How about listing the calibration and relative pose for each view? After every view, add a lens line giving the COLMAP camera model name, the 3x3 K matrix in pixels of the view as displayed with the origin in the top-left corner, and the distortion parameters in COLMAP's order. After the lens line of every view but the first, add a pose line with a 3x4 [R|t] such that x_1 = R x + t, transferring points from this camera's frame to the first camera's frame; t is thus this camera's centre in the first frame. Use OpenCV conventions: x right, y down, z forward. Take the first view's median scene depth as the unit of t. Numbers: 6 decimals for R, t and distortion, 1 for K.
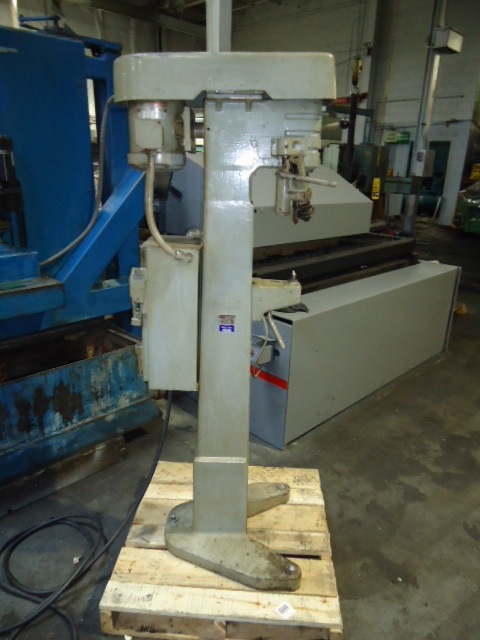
lens RADIAL K [[461.5, 0, 238.7], [0, 461.5, 320.3], [0, 0, 1]] dist [-0.013883, -0.005739]
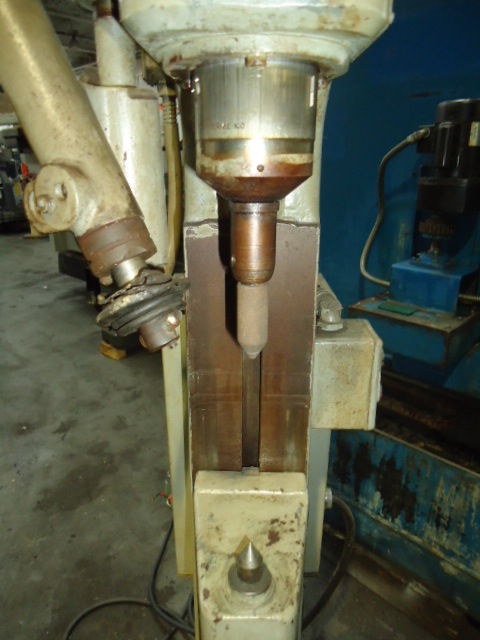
lens RADIAL K [[461.5, 0, 239.1], [0, 461.5, 320.3], [0, 0, 1]] dist [-0.013883, -0.005739]
pose [[-0.025230, 0.314113, -0.949050, 0.206573], [-0.312977, 0.899144, 0.305916, -0.190055], [0.949426, 0.304749, 0.075625, 0.655163]]
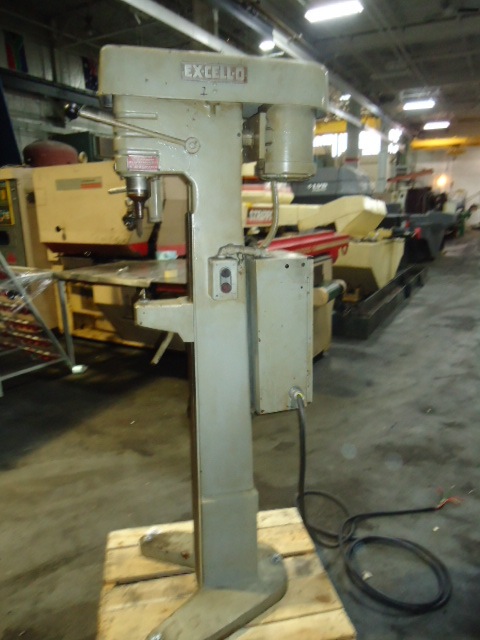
lens RADIAL K [[461.5, 0, 239.5], [0, 461.5, 320.2], [0, 0, 1]] dist [-0.013883, -0.005739]
pose [[-0.962799, 0.045365, -0.266385, 0.131074], [-0.106750, 0.841767, 0.529181, -0.386335], [0.248240, 0.537931, -0.805610, 1.263865]]
